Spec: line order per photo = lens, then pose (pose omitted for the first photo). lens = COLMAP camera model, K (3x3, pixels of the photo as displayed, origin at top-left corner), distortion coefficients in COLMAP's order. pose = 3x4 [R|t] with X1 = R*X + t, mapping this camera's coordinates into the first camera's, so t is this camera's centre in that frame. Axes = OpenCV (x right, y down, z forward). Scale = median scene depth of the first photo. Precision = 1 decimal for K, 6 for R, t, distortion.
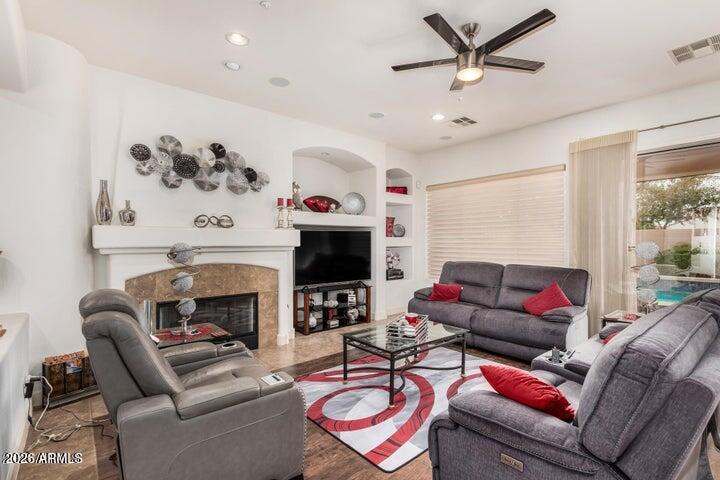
lens RADIAL K [[340.5, 0, 360.4], [0, 340.5, 241.7], [0, 0, 1]] dist [0.002976, 0.000525]
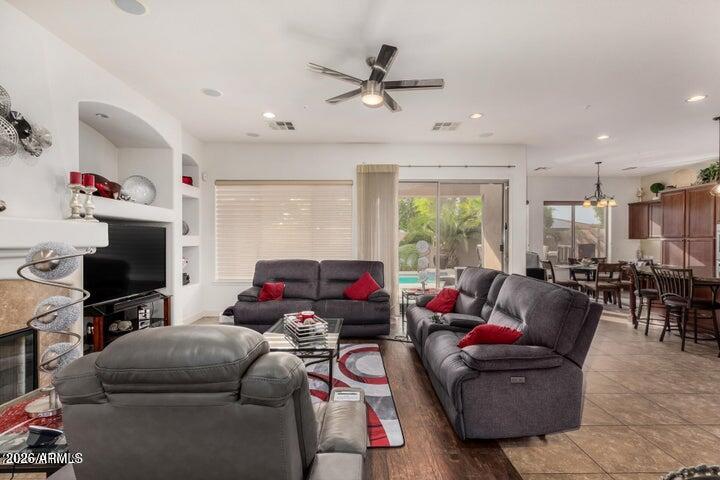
lens RADIAL K [[340.5, 0, 360.8], [0, 340.5, 241.9], [0, 0, 1]] dist [0.002976, 0.000525]
pose [[0.635020, -0.000579, 0.772496, -0.379272], [-0.000722, 0.999999, 0.001343, 0.001424], [-0.772496, -0.001411, 0.635018, 0.170511]]
